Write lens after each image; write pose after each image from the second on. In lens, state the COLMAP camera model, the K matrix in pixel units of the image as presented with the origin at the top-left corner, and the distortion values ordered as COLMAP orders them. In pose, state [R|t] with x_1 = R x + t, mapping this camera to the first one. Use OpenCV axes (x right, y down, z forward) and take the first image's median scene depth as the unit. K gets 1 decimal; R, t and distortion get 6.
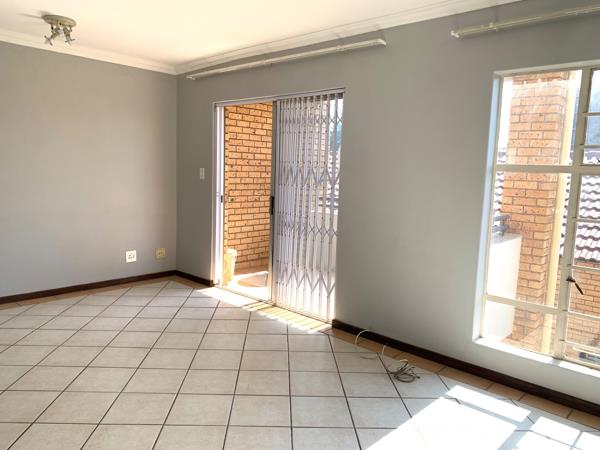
lens RADIAL K [[470.1, 0, 300.0], [0, 470.1, 225.0], [0, 0, 1]] dist [0.106614, -0.145826]
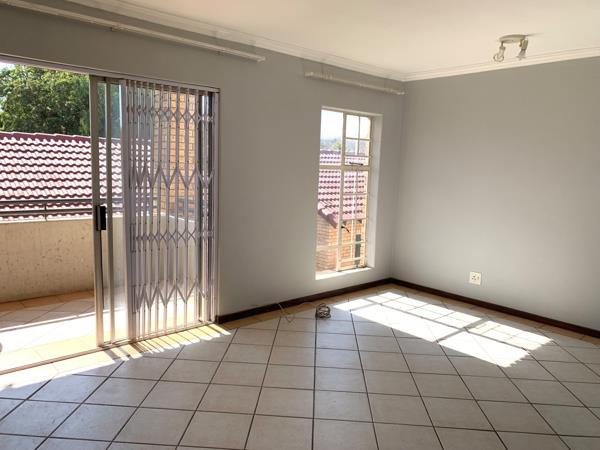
lens RADIAL K [[442.0, 0, 299.5], [0, 442.0, 241.9], [0, 0, 1]] dist [0.000989, -0.001392]
pose [[0.095726, -0.189649, 0.977174, -0.800370], [0.101186, 0.978451, 0.179985, -0.112038], [-0.990251, 0.081647, 0.112854, 0.689711]]
